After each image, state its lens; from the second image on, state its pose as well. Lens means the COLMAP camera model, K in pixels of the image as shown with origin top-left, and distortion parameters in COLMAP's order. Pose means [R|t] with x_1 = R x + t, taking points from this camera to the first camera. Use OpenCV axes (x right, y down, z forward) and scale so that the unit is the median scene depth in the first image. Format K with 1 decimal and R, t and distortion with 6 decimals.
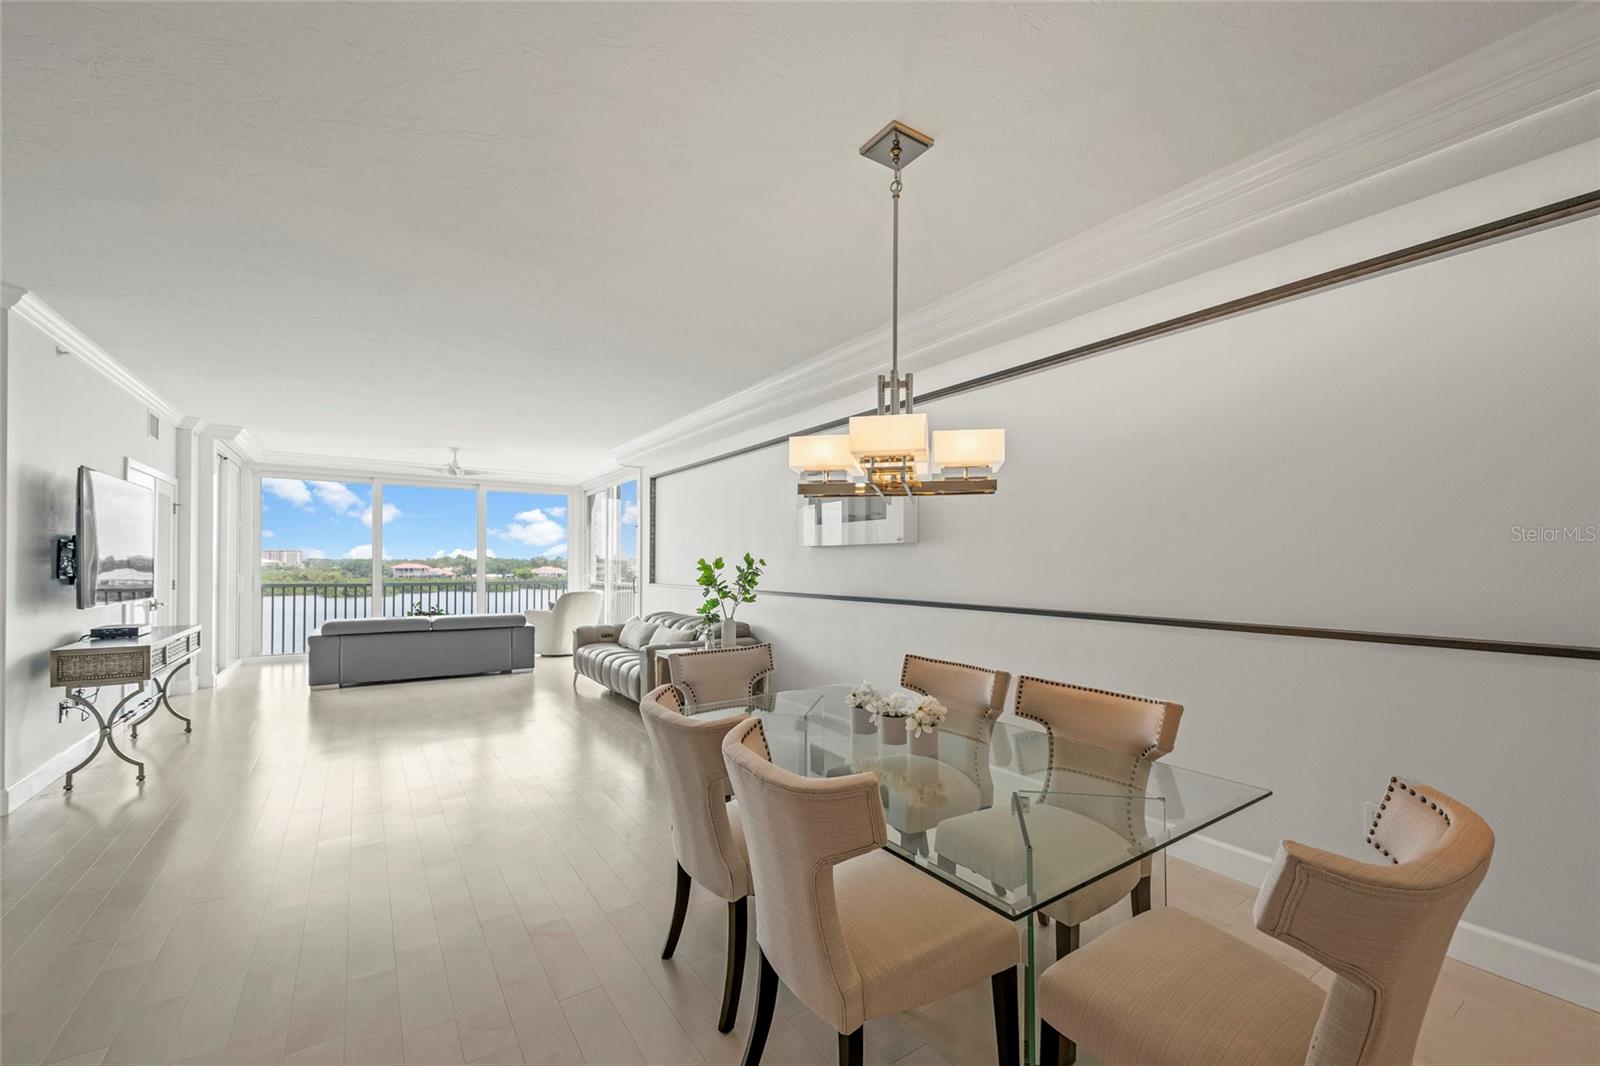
lens RADIAL K [[650.5, 0, 809.4], [0, 650.5, 557.7], [0, 0, 1]] dist [0.009596, -0.000158]
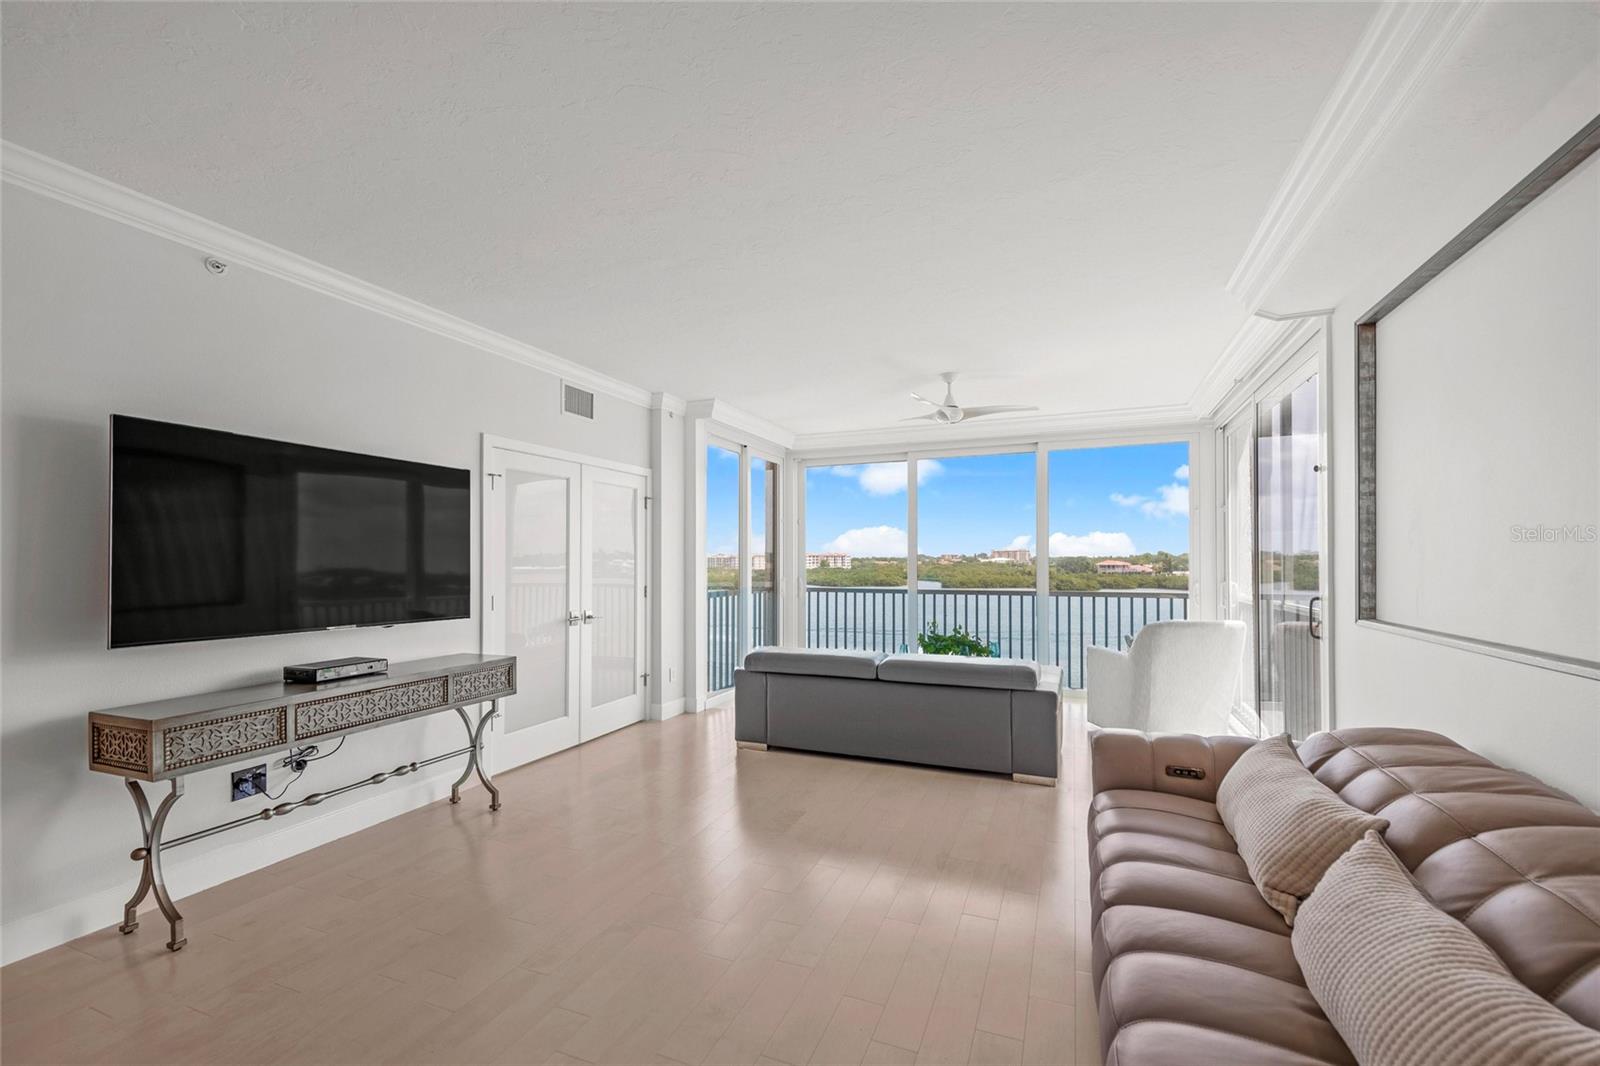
lens RADIAL K [[650.5, 0, 803.3], [0, 650.5, 557.9], [0, 0, 1]] dist [0.009596, -0.000158]
pose [[0.546240, -0.010203, -0.837567, -0.140421], [0.014629, 0.999890, -0.002639, 0.002685], [0.837501, -0.010811, 0.546329, 0.701607]]
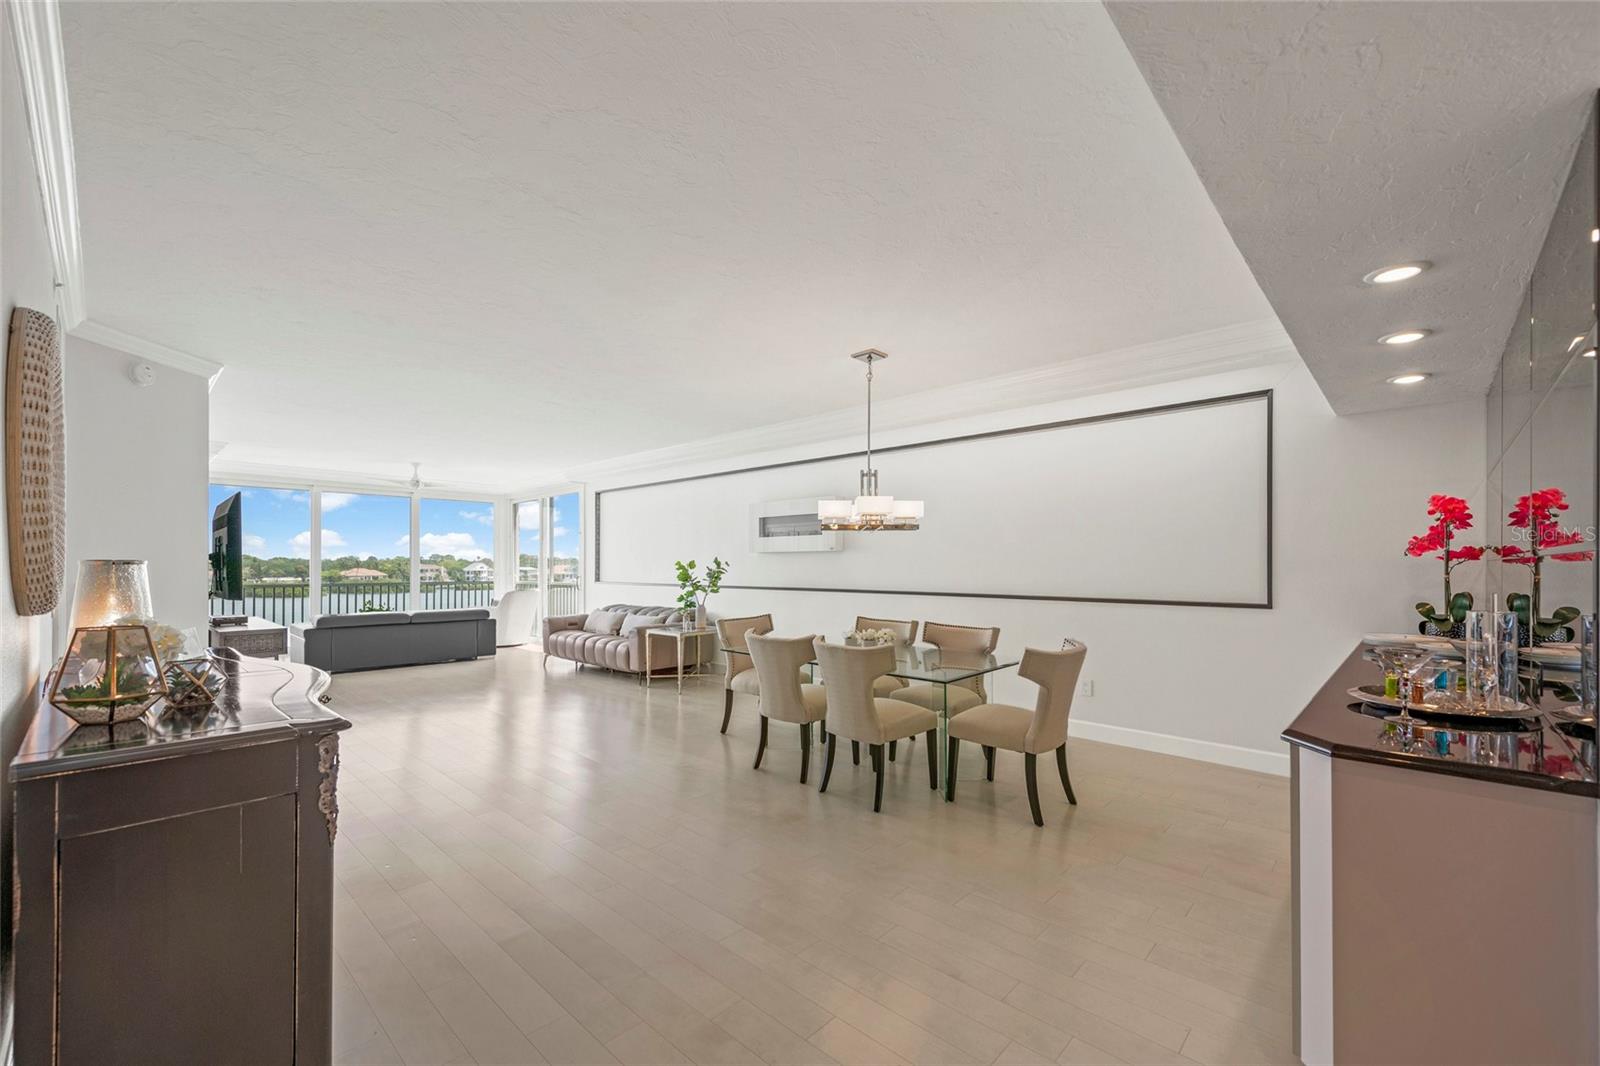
lens RADIAL K [[650.5, 0, 794.5], [0, 650.5, 566.1], [0, 0, 1]] dist [0.009596, -0.000158]
pose [[0.979065, -0.003245, 0.203521, -0.167006], [0.000811, 0.999927, 0.012041, -0.003621], [-0.203545, -0.011624, 0.978997, -0.304416]]
